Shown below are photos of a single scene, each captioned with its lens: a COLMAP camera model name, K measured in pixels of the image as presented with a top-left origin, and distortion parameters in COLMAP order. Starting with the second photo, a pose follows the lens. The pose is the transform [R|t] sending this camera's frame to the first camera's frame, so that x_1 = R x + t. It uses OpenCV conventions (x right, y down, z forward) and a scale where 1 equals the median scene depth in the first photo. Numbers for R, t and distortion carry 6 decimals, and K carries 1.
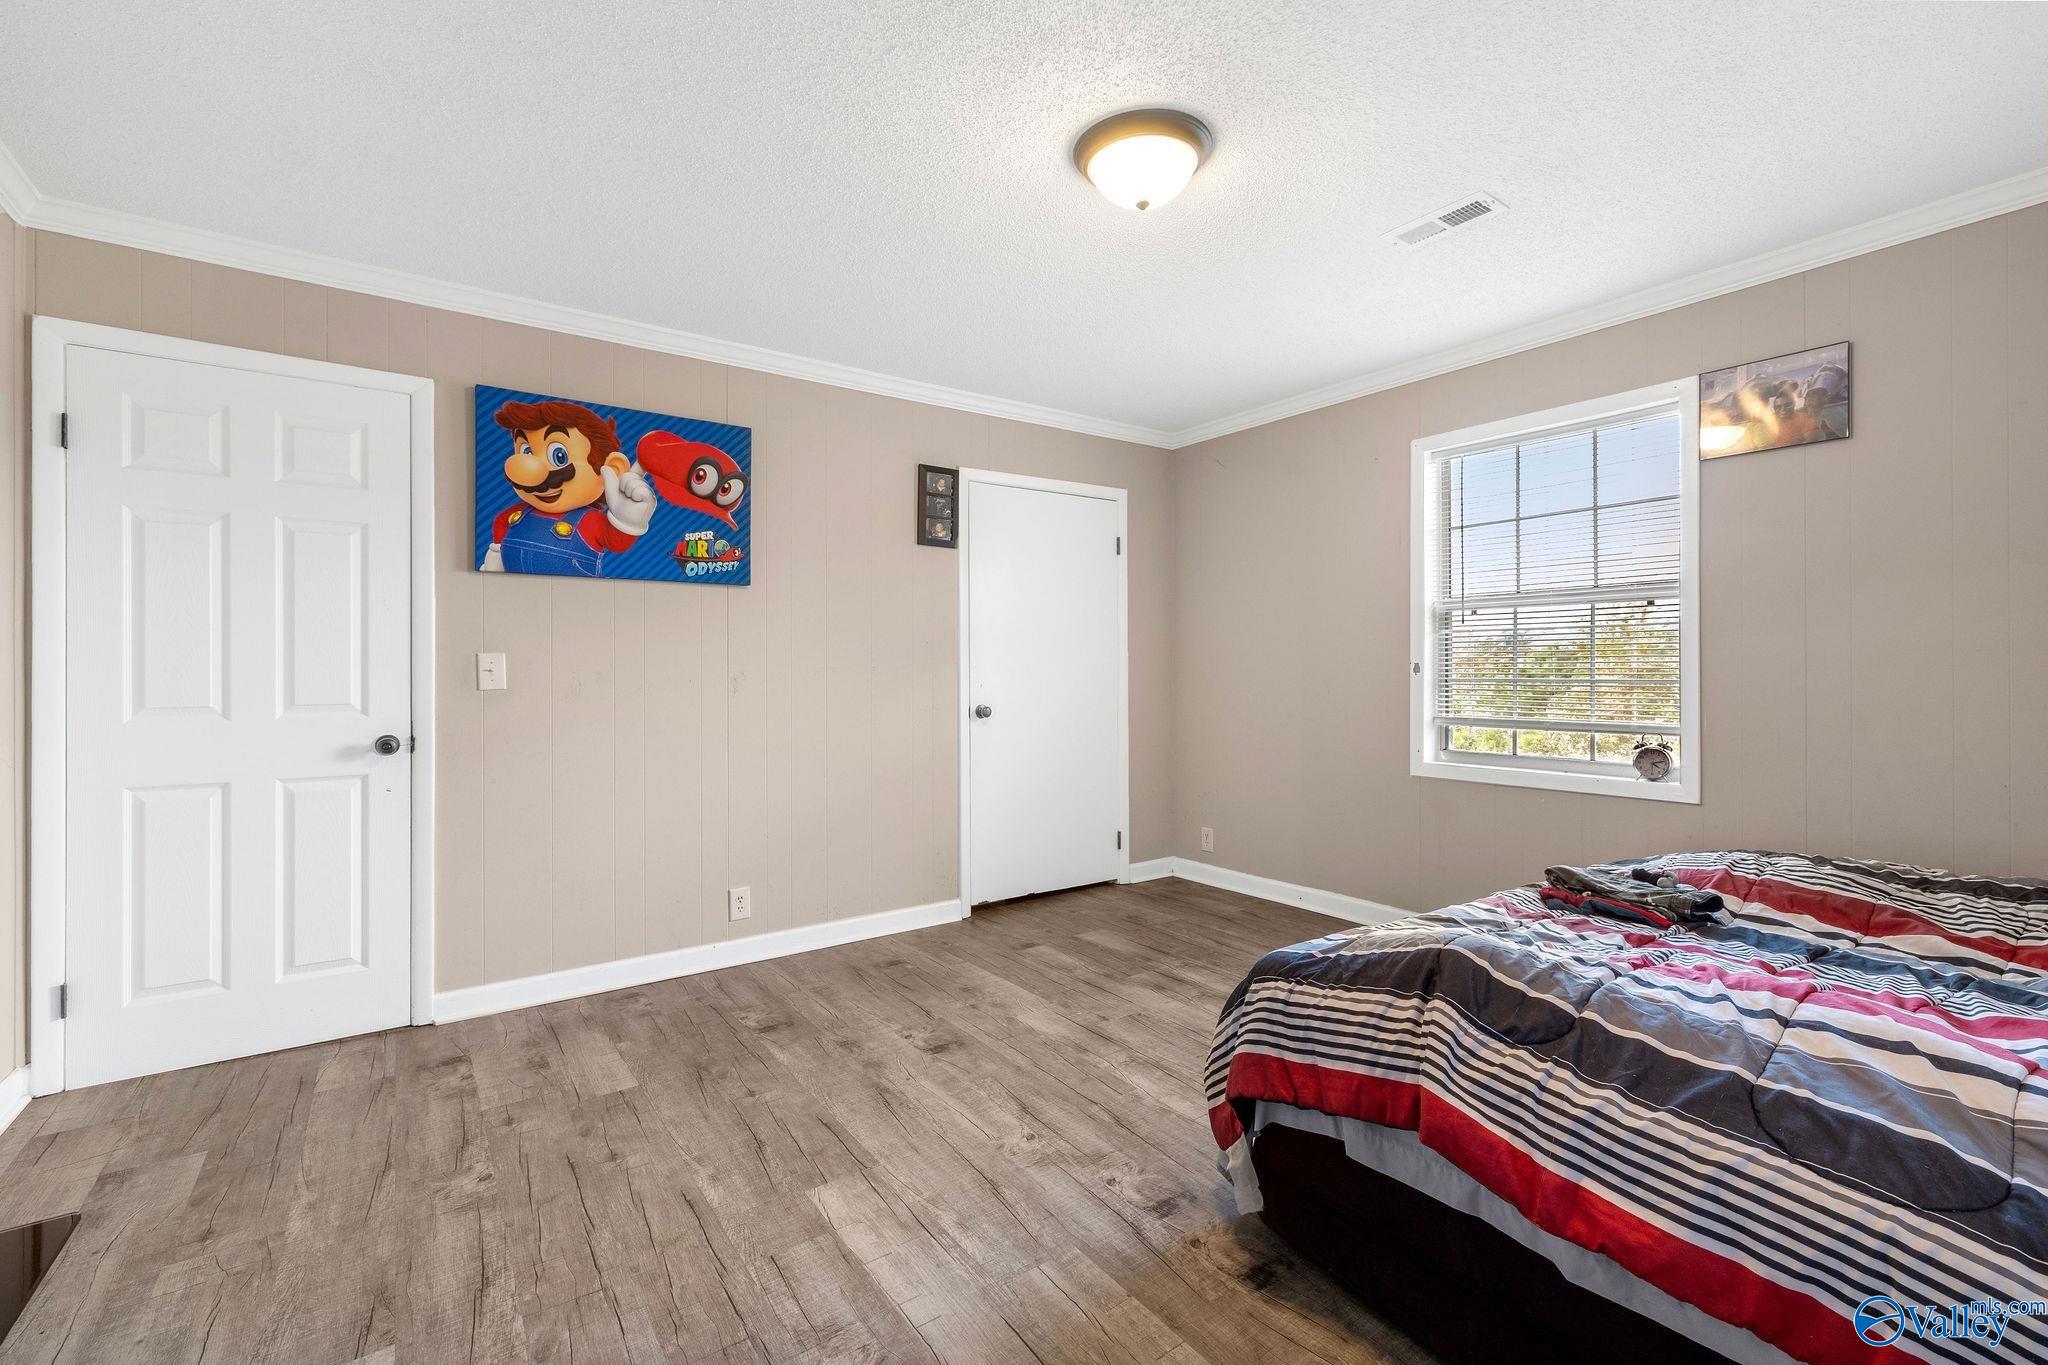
lens RADIAL K [[885.1, 0, 1037.5], [0, 885.1, 673.2], [0, 0, 1]] dist [0.000091, -0.000026]
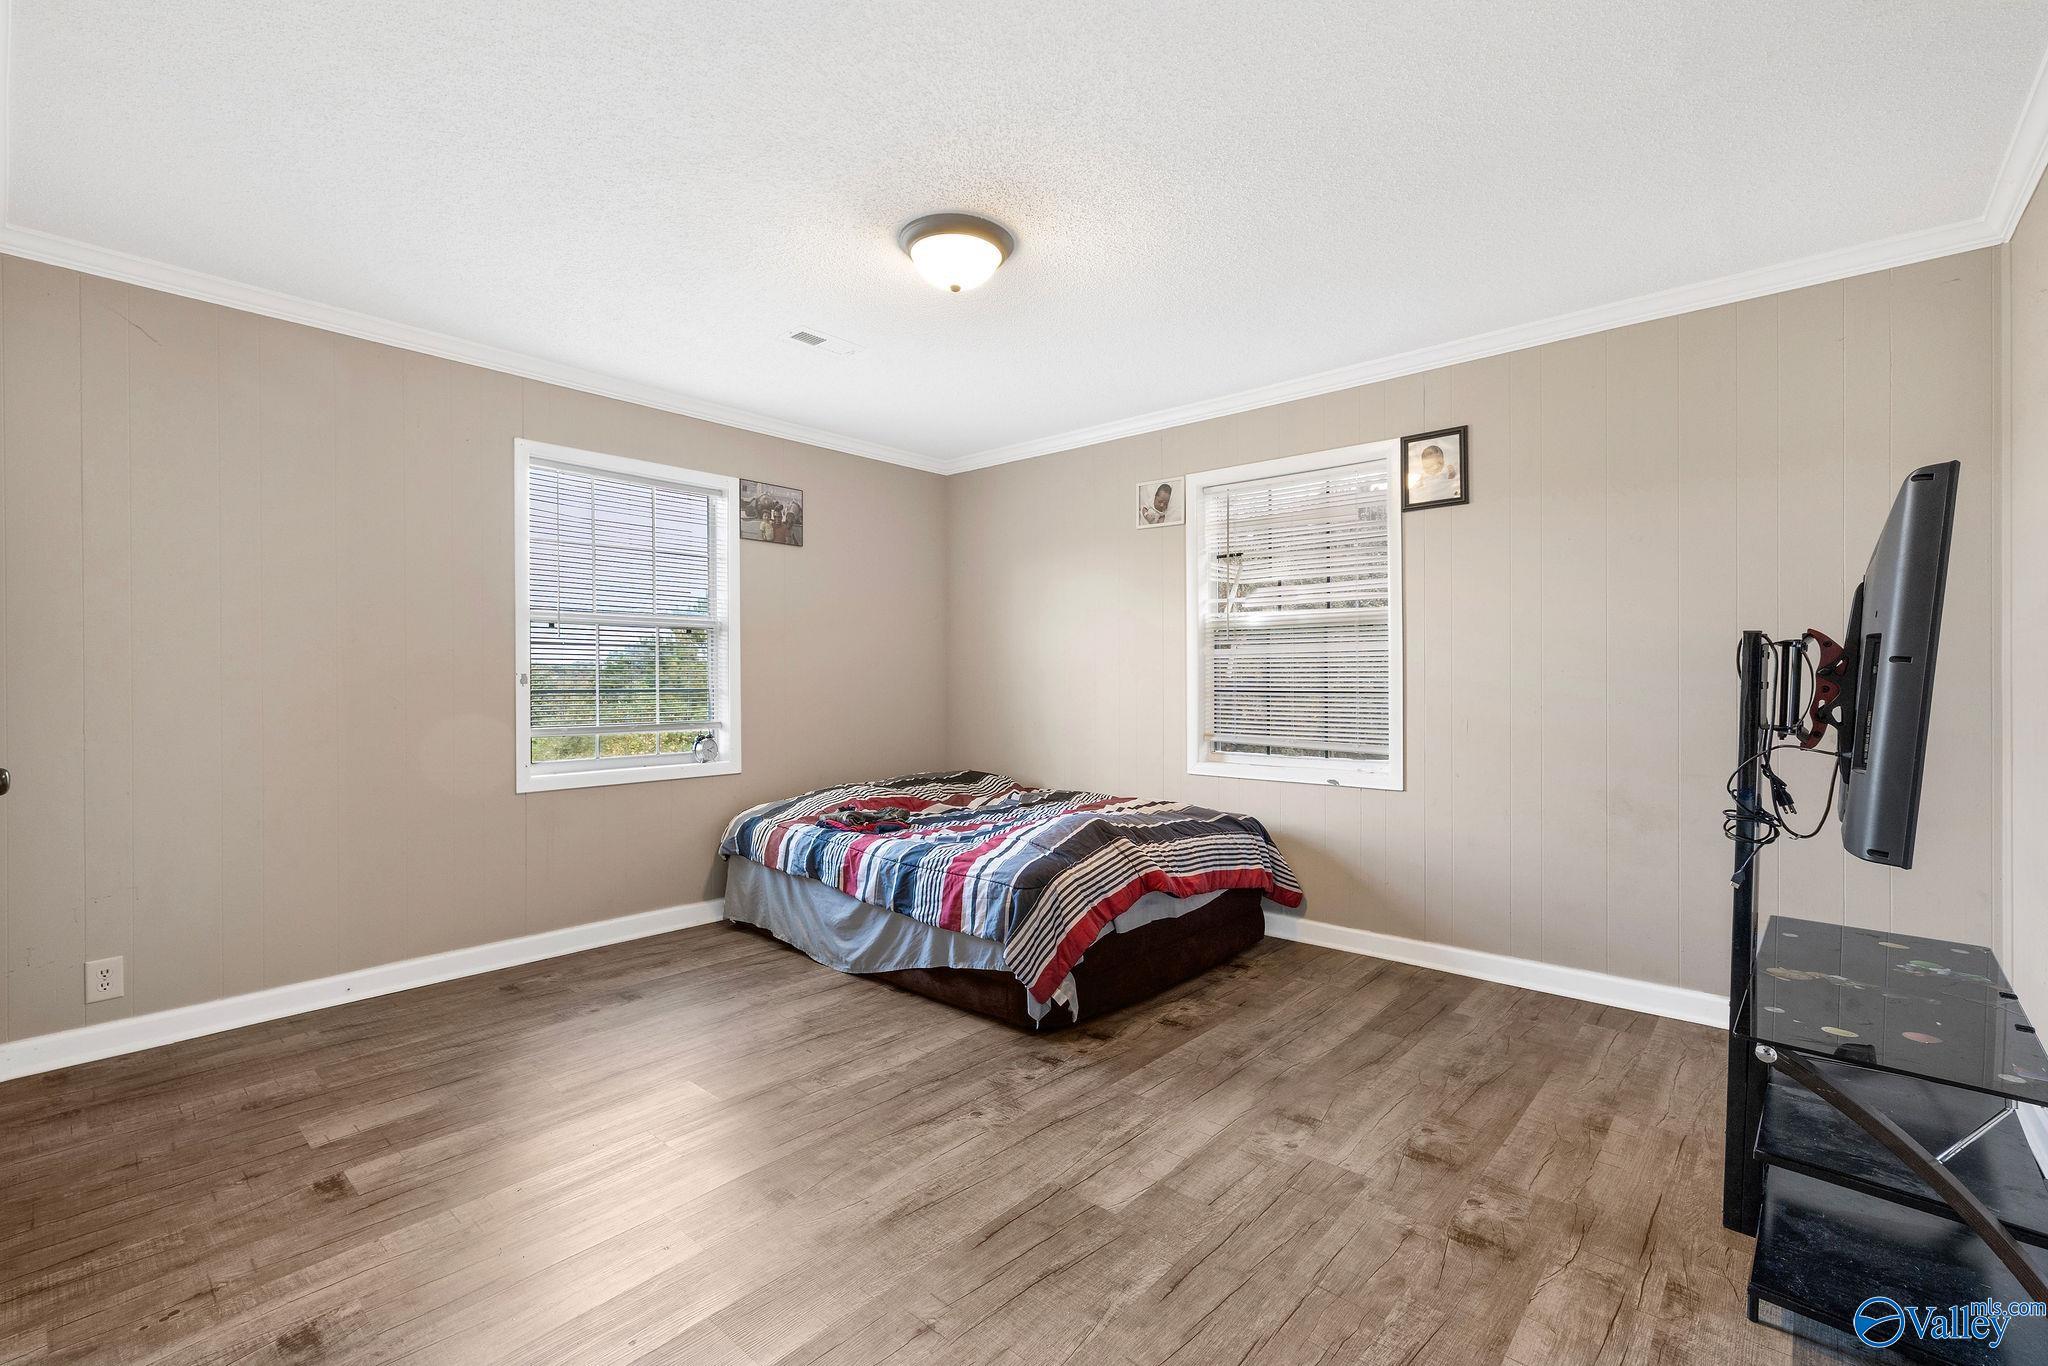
lens RADIAL K [[885.1, 0, 1037.5], [0, 885.1, 673.7], [0, 0, 1]] dist [0.000091, -0.000026]
pose [[-0.227043, 0.009217, 0.973841, -1.229497], [0.006182, 0.999949, -0.008023, -0.000503], [-0.973865, 0.004198, -0.227089, 1.338644]]
